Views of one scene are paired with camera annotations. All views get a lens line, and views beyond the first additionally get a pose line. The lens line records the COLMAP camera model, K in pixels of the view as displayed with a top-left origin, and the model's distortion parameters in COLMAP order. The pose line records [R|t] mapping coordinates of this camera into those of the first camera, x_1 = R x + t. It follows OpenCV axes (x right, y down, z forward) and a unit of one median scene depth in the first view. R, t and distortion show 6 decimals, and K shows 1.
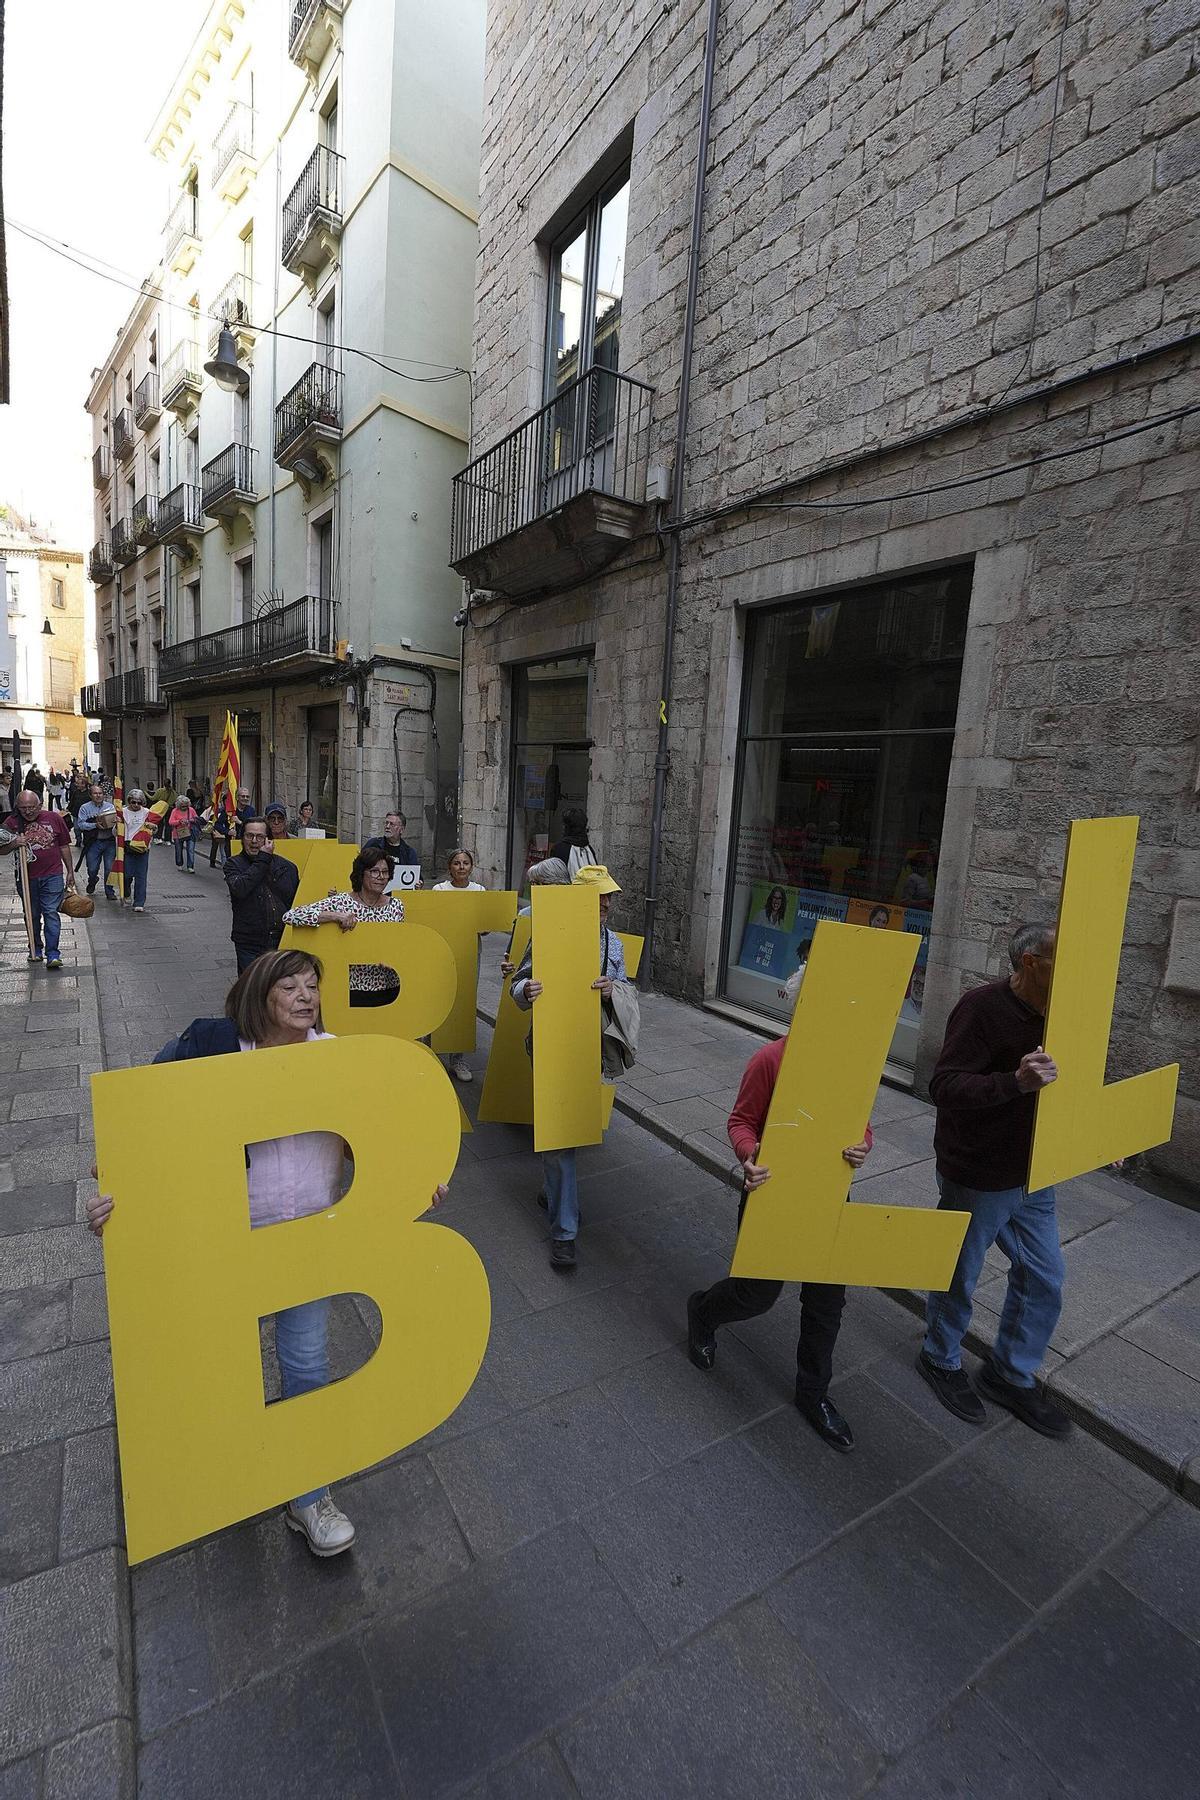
lens RADIAL K [[778.6, 0, 595.5], [0, 778.6, 905.0], [0, 0, 1]] dist [0.004500, -0.001052]
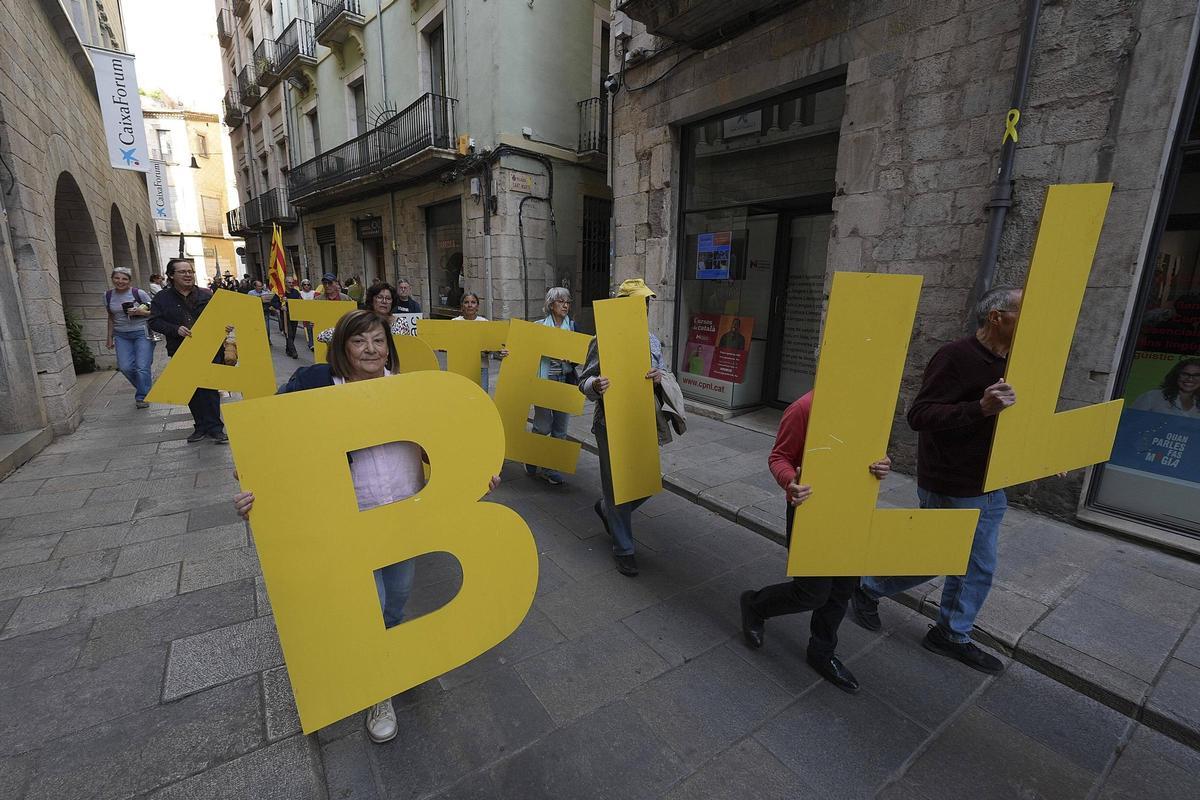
lens RADIAL K [[519.1, 0, 601.2], [0, 519.1, 396.3], [0, 0, 1]] dist [0.004500, -0.001052]
pose [[0.998673, -0.048811, 0.016399, -0.120490], [0.047475, 0.996141, 0.073824, -0.018272], [-0.019939, -0.072947, 0.997136, 0.187312]]
